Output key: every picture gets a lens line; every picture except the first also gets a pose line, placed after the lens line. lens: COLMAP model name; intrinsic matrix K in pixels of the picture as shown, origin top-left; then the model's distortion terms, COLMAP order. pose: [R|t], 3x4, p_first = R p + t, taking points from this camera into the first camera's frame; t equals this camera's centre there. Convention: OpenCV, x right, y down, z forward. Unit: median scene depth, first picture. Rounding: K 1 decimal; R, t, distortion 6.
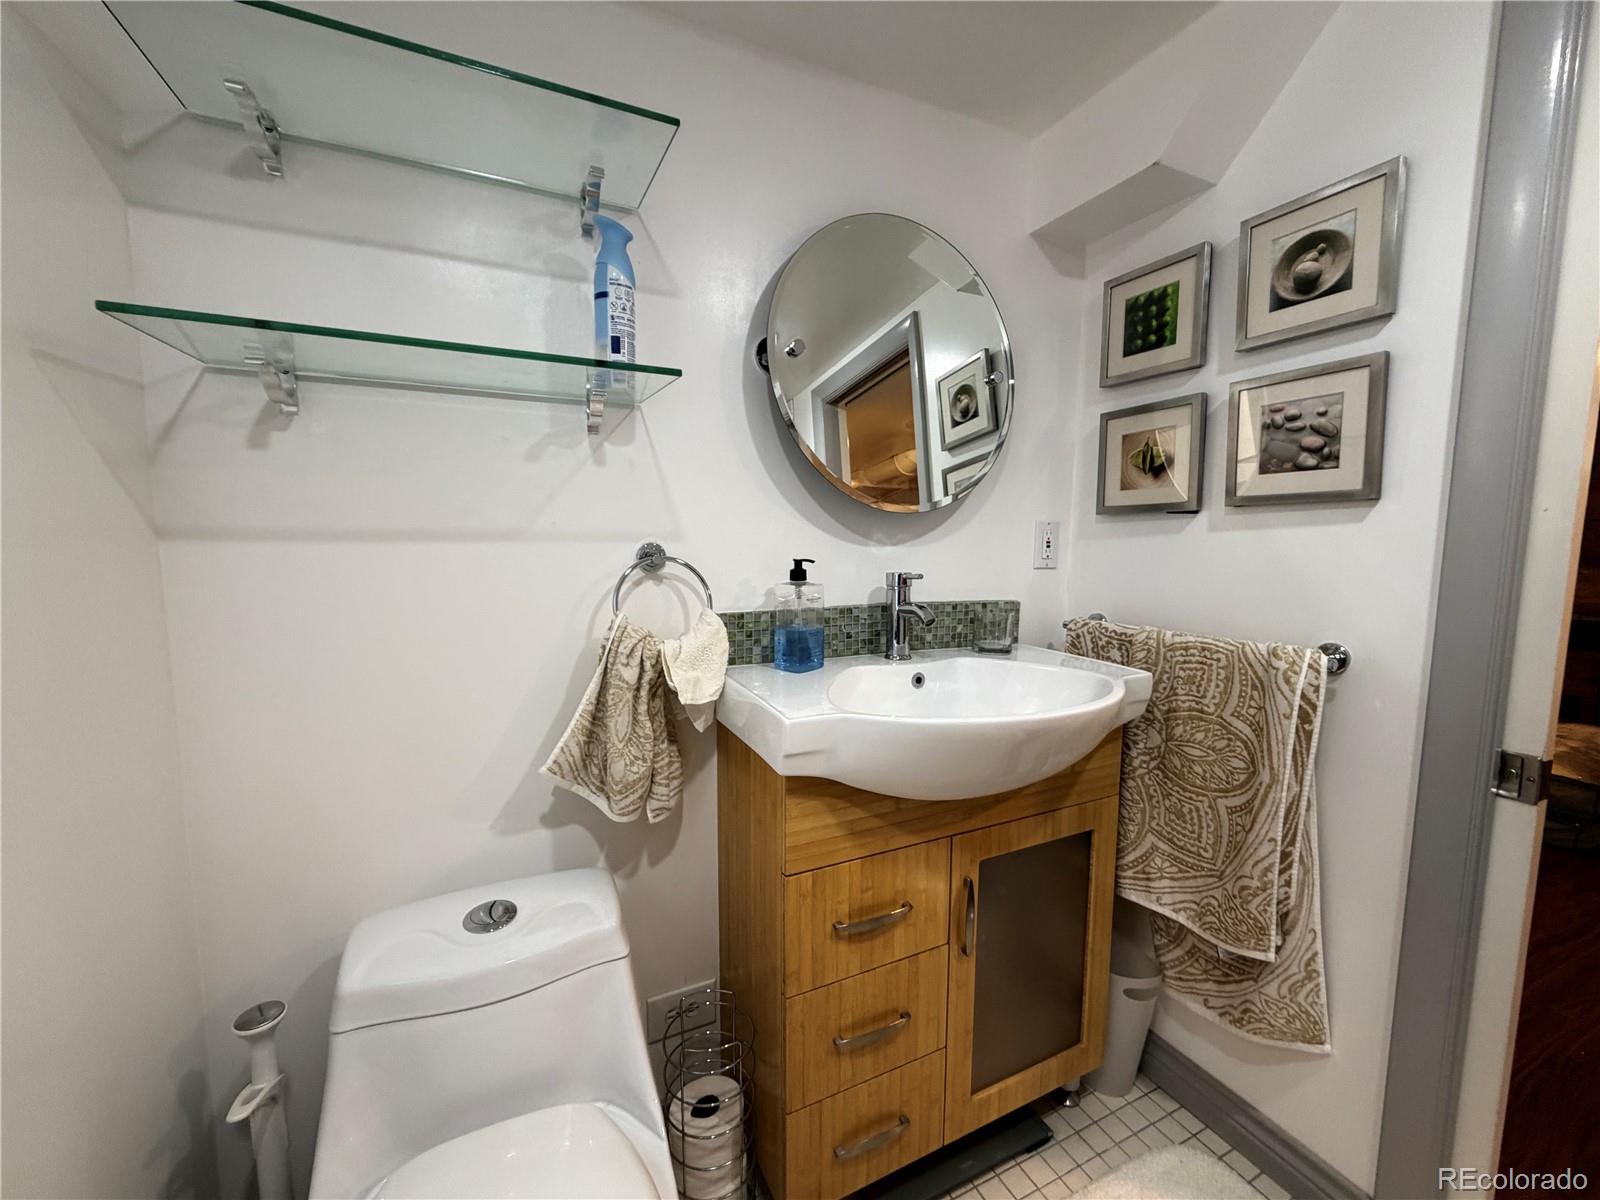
lens RADIAL K [[638.7, 0, 796.1], [0, 638.7, 598.0], [0, 0, 1]] dist [-0.000431, -0.000212]
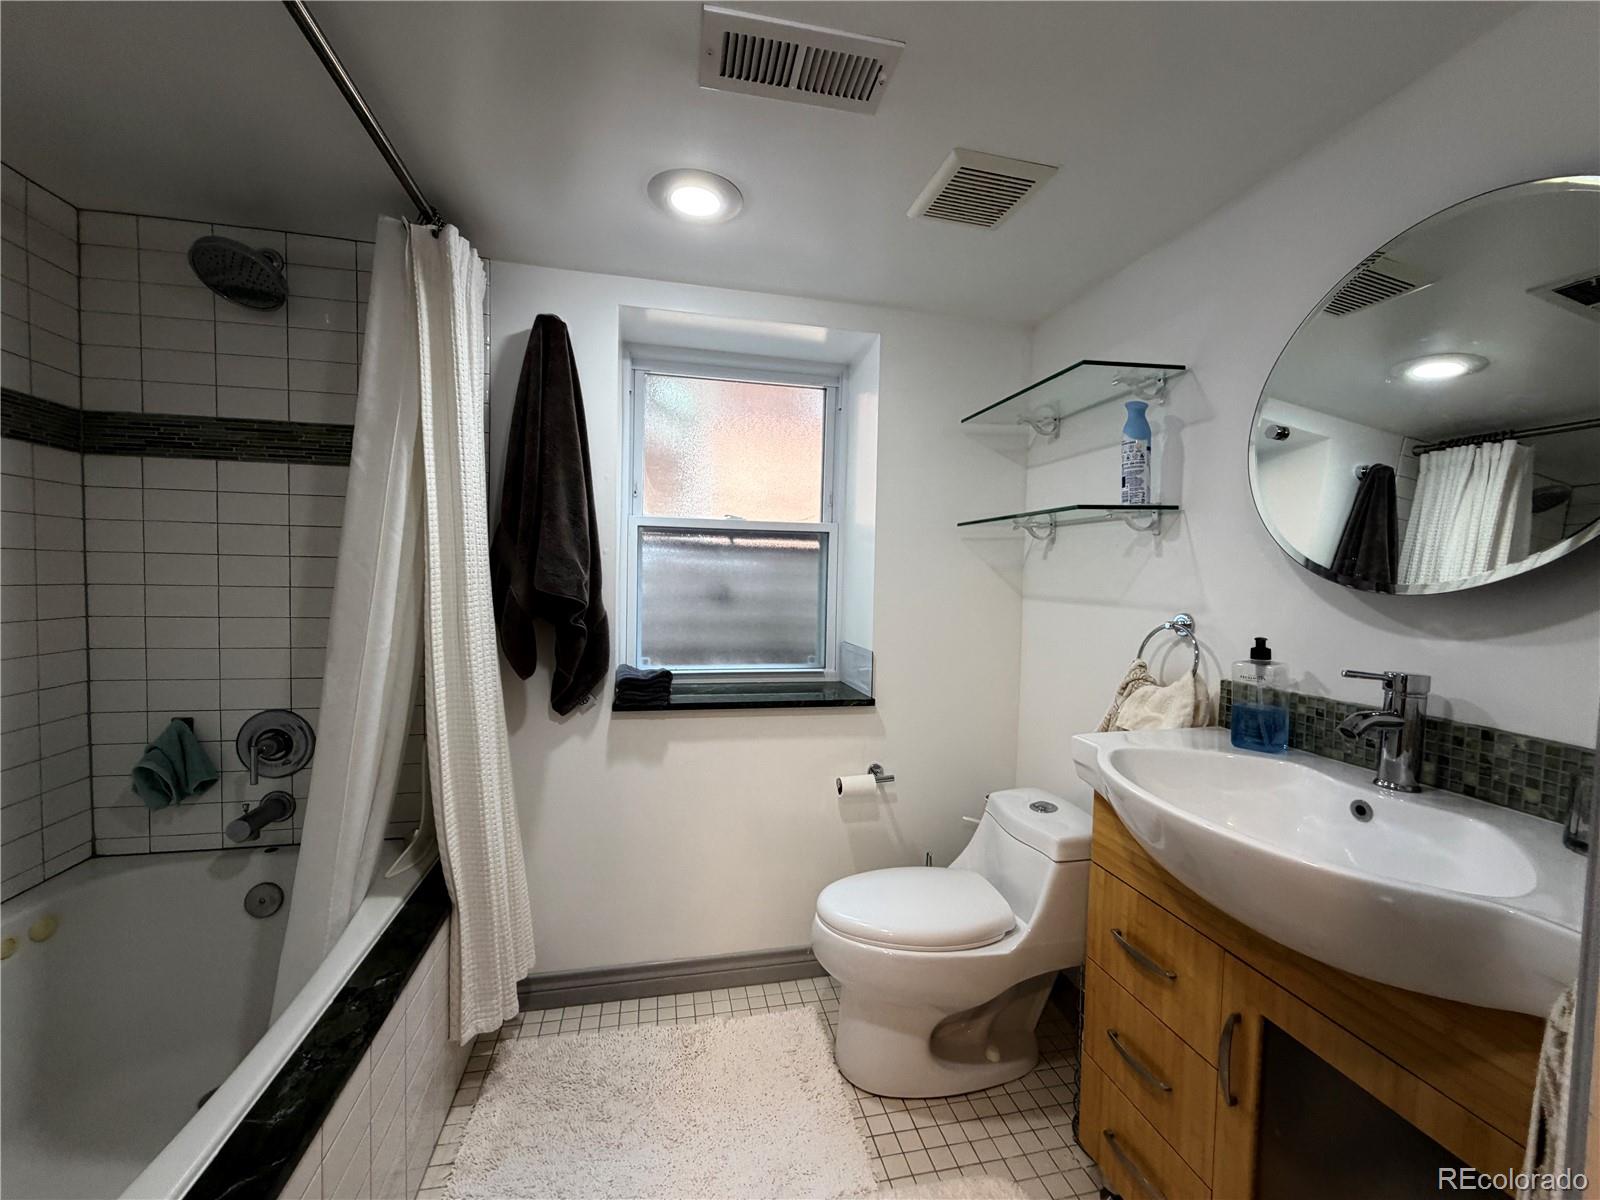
lens RADIAL K [[638.7, 0, 796.1], [0, 638.7, 598.0], [0, 0, 1]] dist [-0.000431, -0.000212]
pose [[-0.221149, 0.027004, -0.974866, 1.246121], [-0.123197, 0.990835, 0.055394, -0.096605], [0.967427, 0.132351, -0.215796, 0.540134]]
